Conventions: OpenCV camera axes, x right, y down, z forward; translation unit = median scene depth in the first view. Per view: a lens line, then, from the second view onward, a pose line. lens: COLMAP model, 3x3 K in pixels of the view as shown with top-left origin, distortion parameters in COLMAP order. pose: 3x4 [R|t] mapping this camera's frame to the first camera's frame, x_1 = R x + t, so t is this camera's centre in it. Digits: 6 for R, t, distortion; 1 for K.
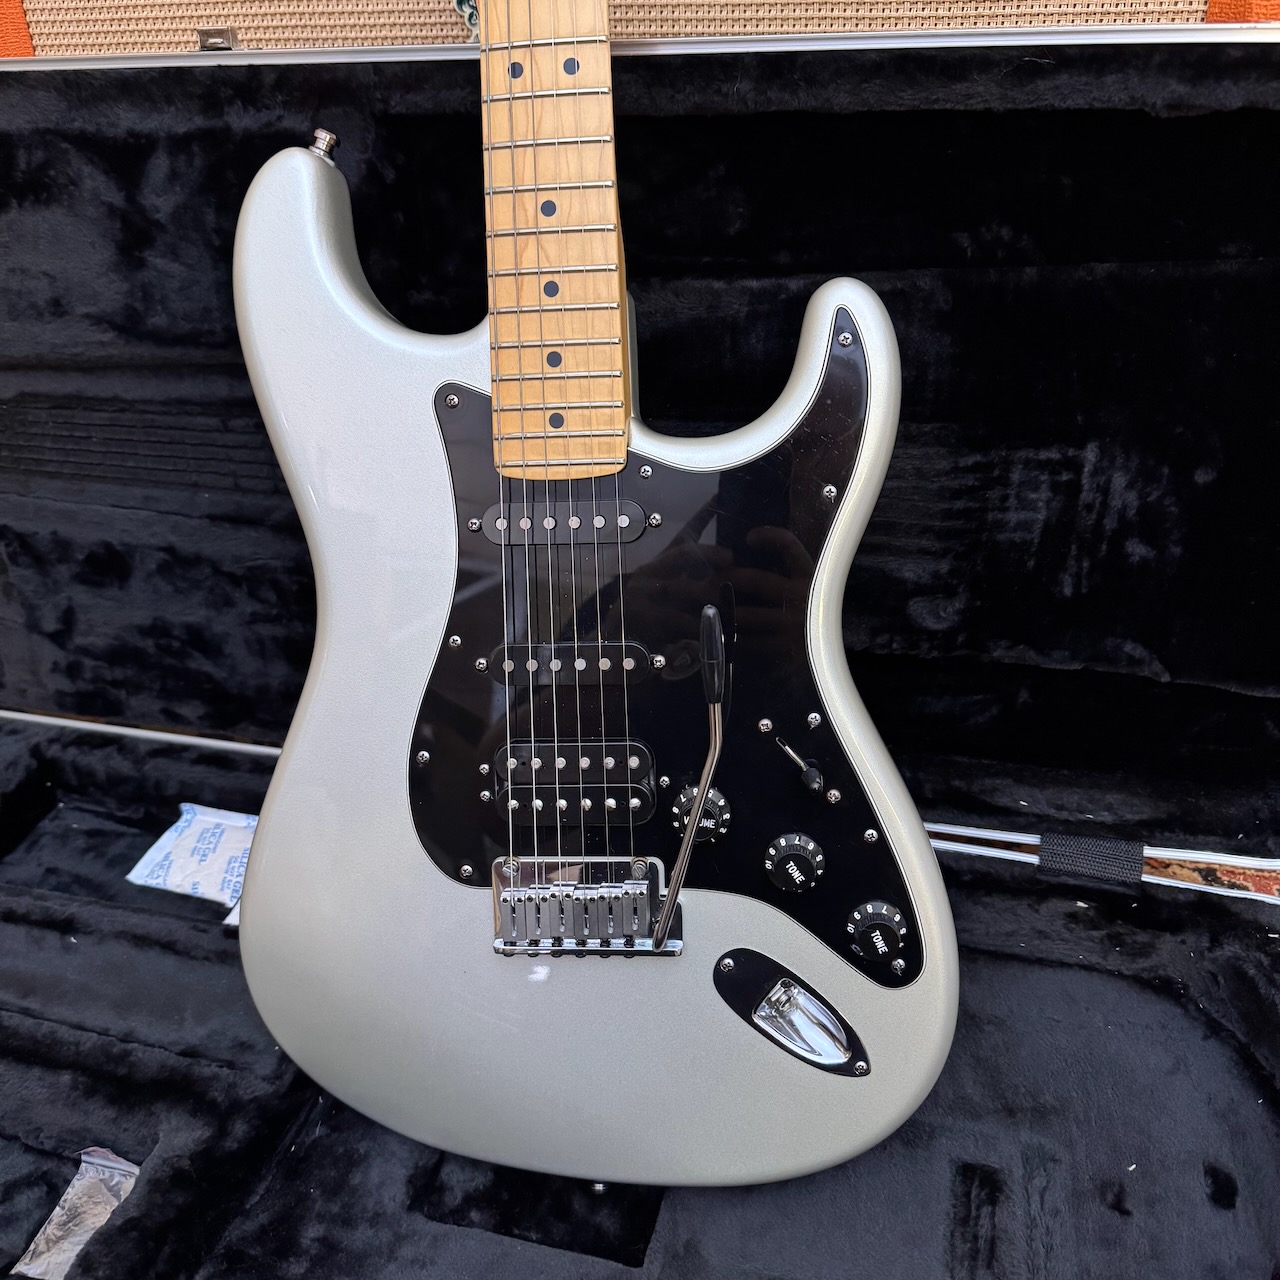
lens RADIAL K [[1200.0, 0, 665.4], [0, 1200.0, 650.0], [0, 0, 1]] dist [-0.017196, 0.000000]
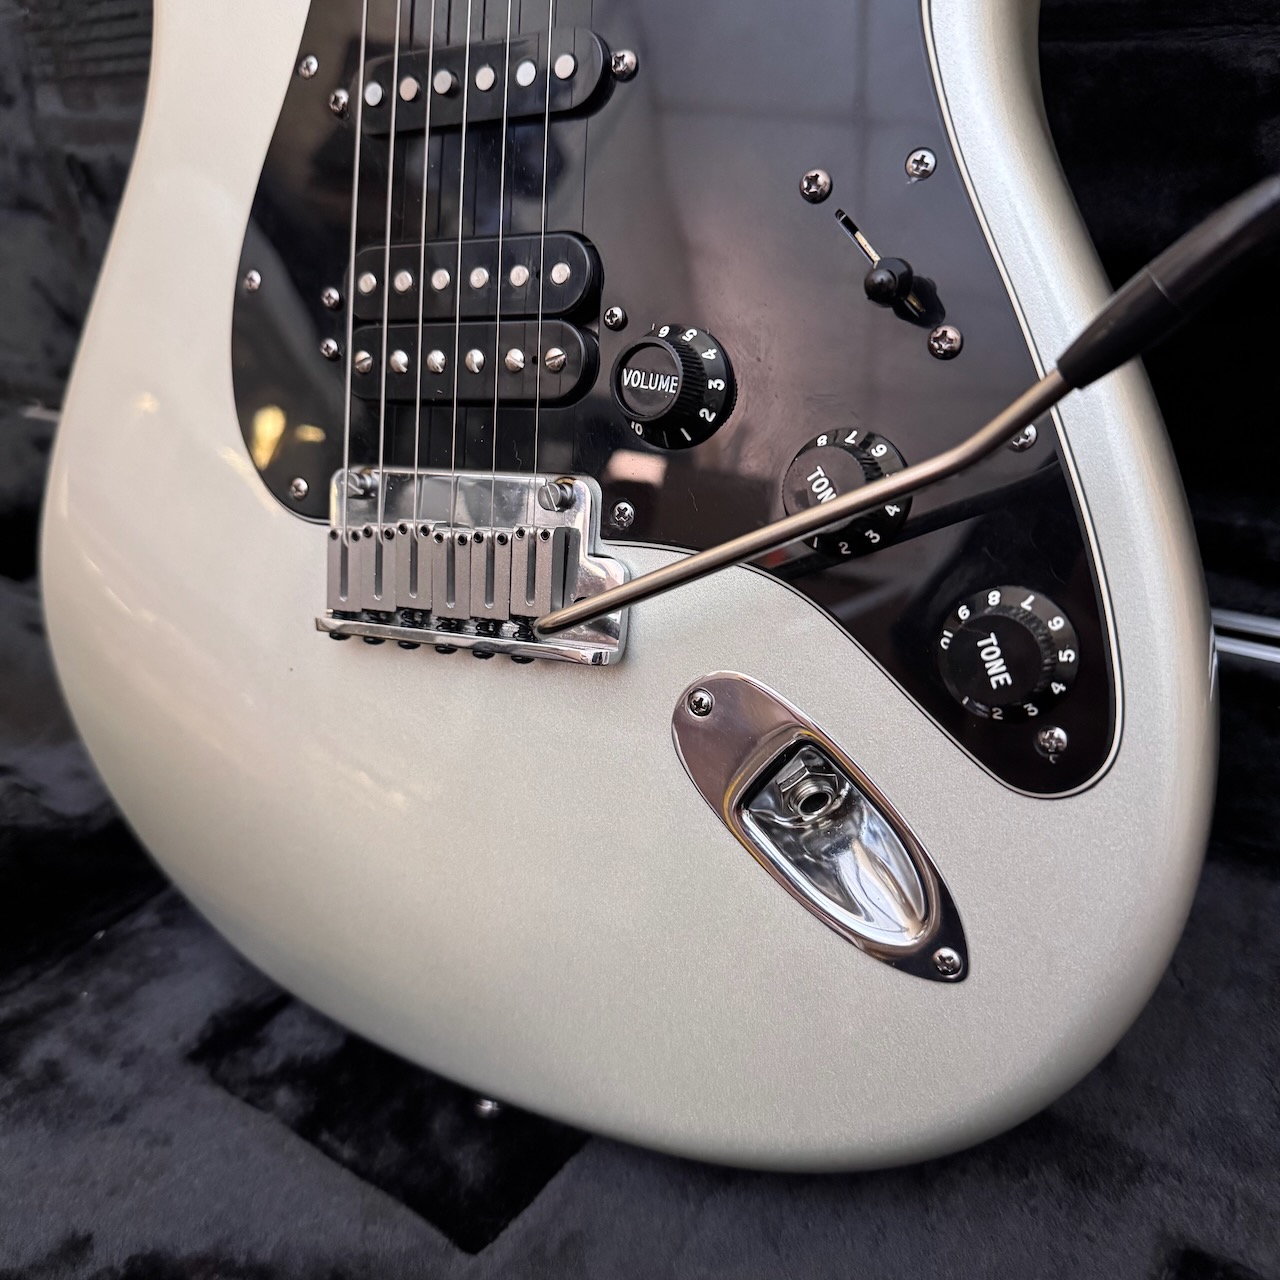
lens RADIAL K [[1200.0, 0, 672.9], [0, 1200.0, 702.7], [0, 0, 1]] dist [-0.017196, 0.000000]
pose [[0.913398, 0.110049, -0.391911, 0.231456], [-0.115871, 0.993225, 0.008845, 0.254720], [0.390229, 0.037332, 0.919961, 0.528441]]
